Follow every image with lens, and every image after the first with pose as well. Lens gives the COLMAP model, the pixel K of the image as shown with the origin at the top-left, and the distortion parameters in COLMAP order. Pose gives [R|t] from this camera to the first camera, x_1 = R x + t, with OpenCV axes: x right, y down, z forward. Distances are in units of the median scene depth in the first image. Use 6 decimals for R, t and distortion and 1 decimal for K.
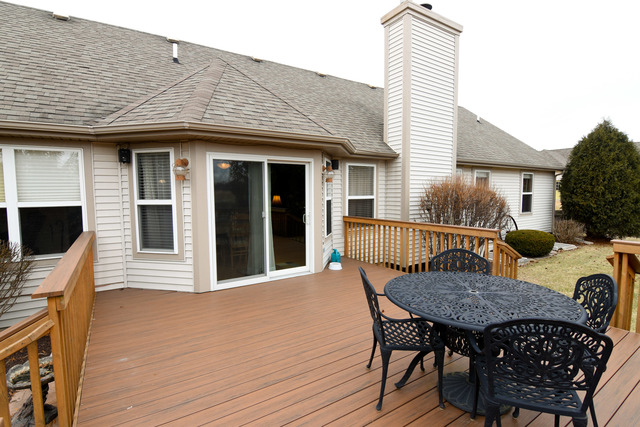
lens RADIAL K [[310.7, 0, 316.4], [0, 310.7, 213.7], [0, 0, 1]] dist [-0.002120, -0.011123]
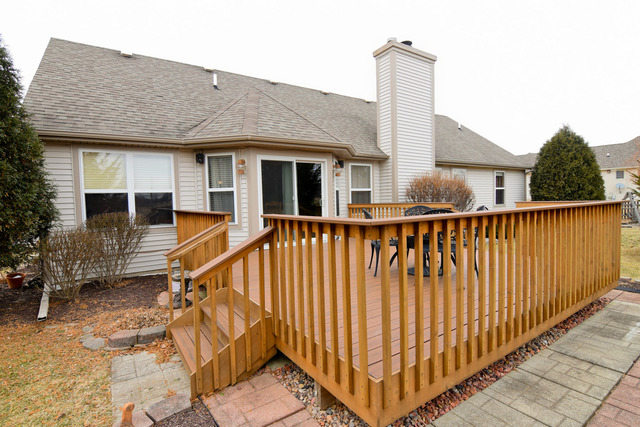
lens RADIAL K [[310.7, 0, 316.4], [0, 310.7, 213.7], [0, 0, 1]] dist [-0.002120, -0.011123]
pose [[0.999781, -0.019560, 0.007401, -0.056834], [0.019743, 0.999479, -0.025541, 0.081763], [-0.006898, 0.025681, 0.999646, -0.309017]]
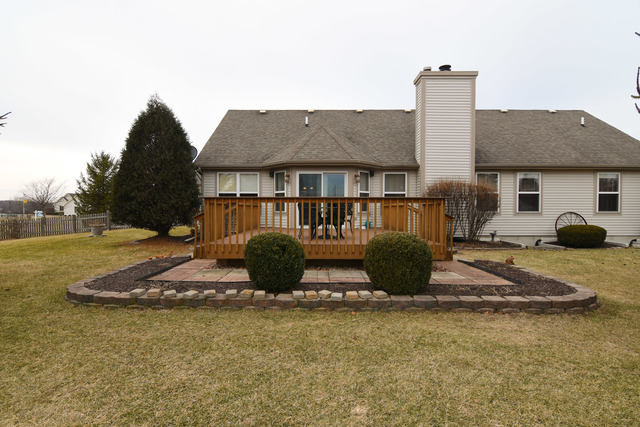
lens RADIAL K [[310.7, 0, 316.4], [0, 310.7, 213.7], [0, 0, 1]] dist [-0.002120, -0.011123]
pose [[0.834240, 0.021672, -0.550976, 0.750770], [-0.048066, 0.998282, -0.033512, 0.140251], [0.549303, 0.054441, 0.833848, -0.624950]]
